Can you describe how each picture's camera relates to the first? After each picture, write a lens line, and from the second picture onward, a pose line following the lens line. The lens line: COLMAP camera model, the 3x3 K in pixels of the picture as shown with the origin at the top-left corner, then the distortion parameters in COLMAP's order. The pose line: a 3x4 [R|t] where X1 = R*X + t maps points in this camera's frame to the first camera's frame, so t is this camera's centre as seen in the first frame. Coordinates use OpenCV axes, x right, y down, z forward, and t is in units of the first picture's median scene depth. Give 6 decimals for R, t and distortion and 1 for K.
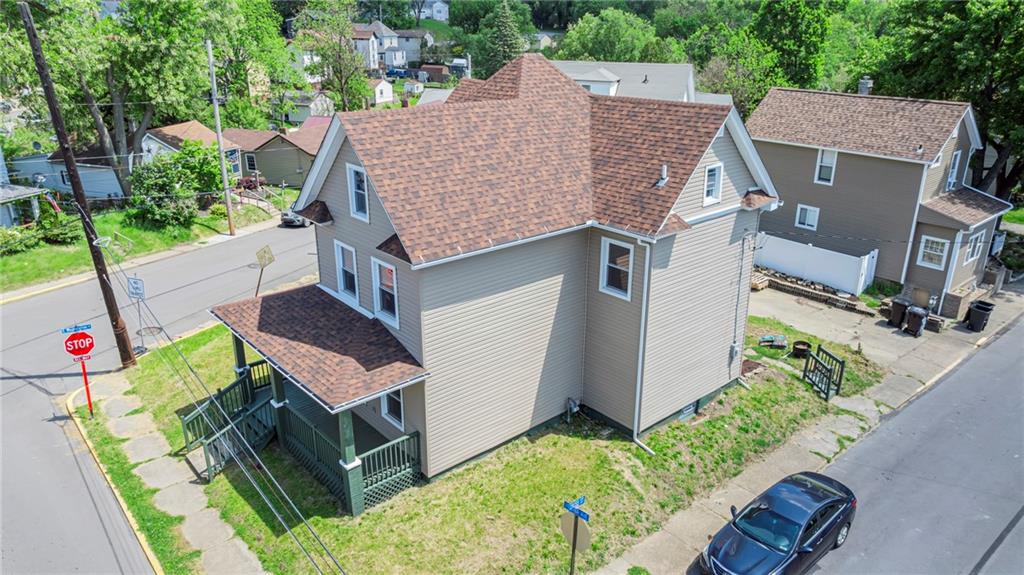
lens RADIAL K [[709.4, 0, 512.0], [0, 709.4, 287.5], [0, 0, 1]] dist [-0.017352, -0.000751]
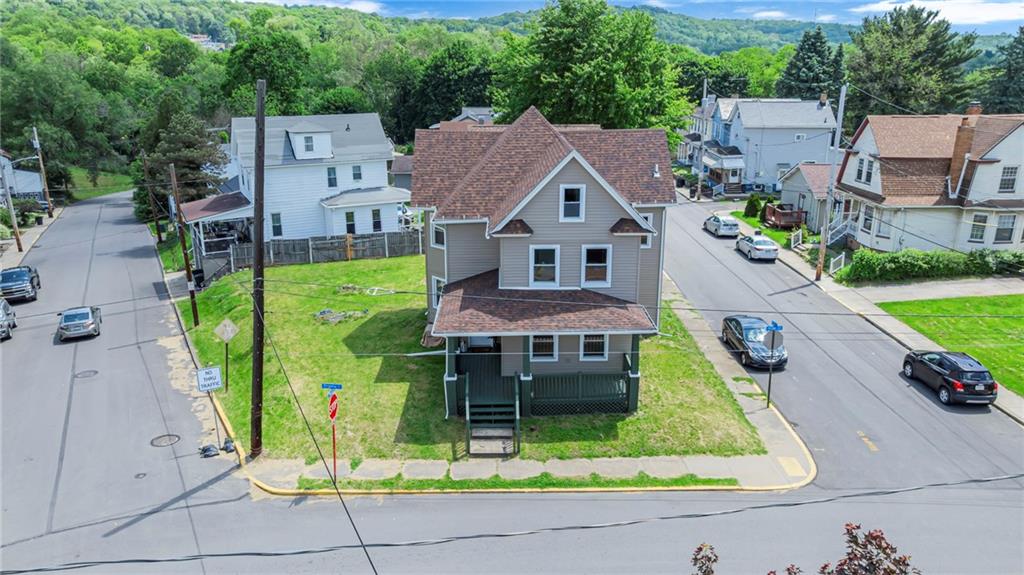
lens RADIAL K [[714.5, 0, 512.0], [0, 714.5, 287.5], [0, 0, 1]] dist [0.008665, 0.001394]
pose [[0.643761, -0.230239, 0.729768, -1.247315], [0.277797, 0.958919, 0.057478, -0.076609], [-0.713022, 0.165726, 0.681274, 0.095706]]
